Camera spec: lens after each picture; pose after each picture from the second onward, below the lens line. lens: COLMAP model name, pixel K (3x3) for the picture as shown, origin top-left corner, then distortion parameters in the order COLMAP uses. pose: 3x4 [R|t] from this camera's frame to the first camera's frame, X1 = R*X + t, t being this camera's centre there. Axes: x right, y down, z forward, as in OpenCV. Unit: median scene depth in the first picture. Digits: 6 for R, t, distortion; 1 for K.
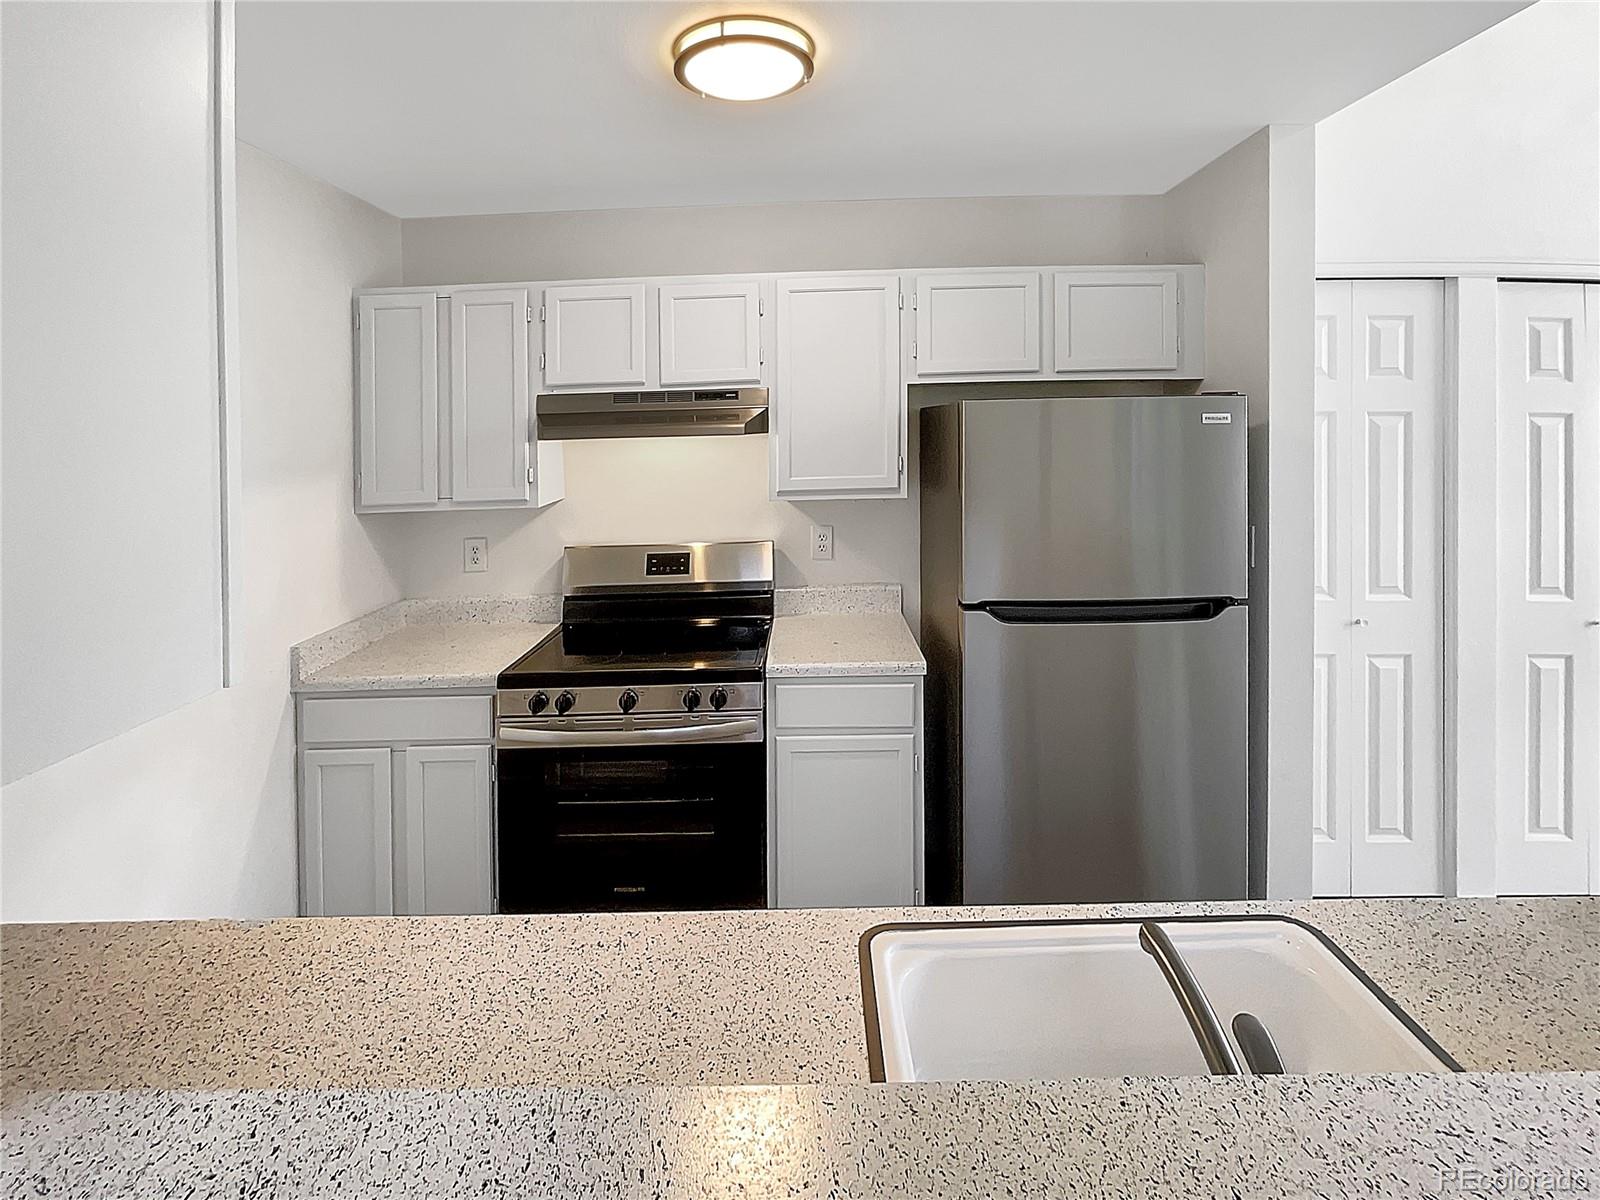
lens RADIAL K [[777.6, 0, 818.2], [0, 777.6, 599.4], [0, 0, 1]] dist [-0.001720, -0.000134]
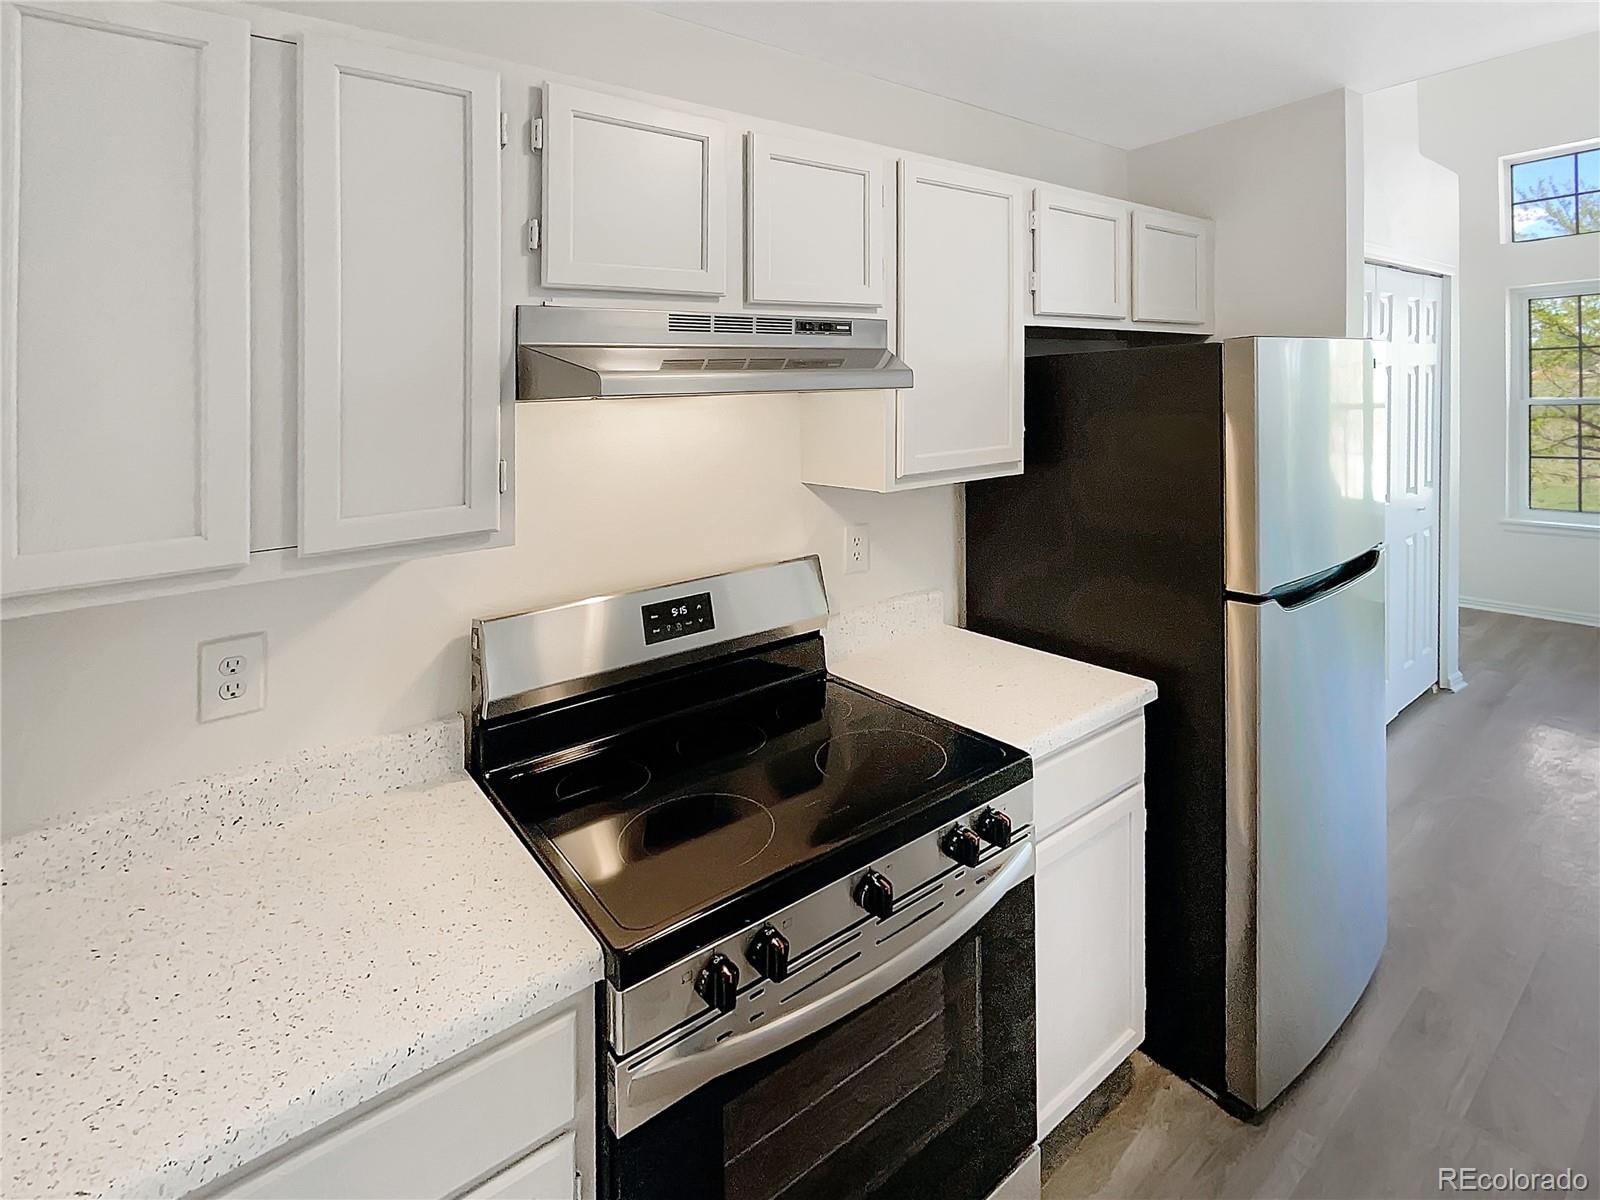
lens RADIAL K [[742.9, 0, 801.2], [0, 742.9, 503.8], [0, 0, 1]] dist [-0.000823, 0.000085]
pose [[0.802846, -0.088084, 0.589643, -0.501510], [0.155057, 0.985840, -0.063852, -0.091122], [-0.575669, 0.142692, 0.805136, 0.560045]]
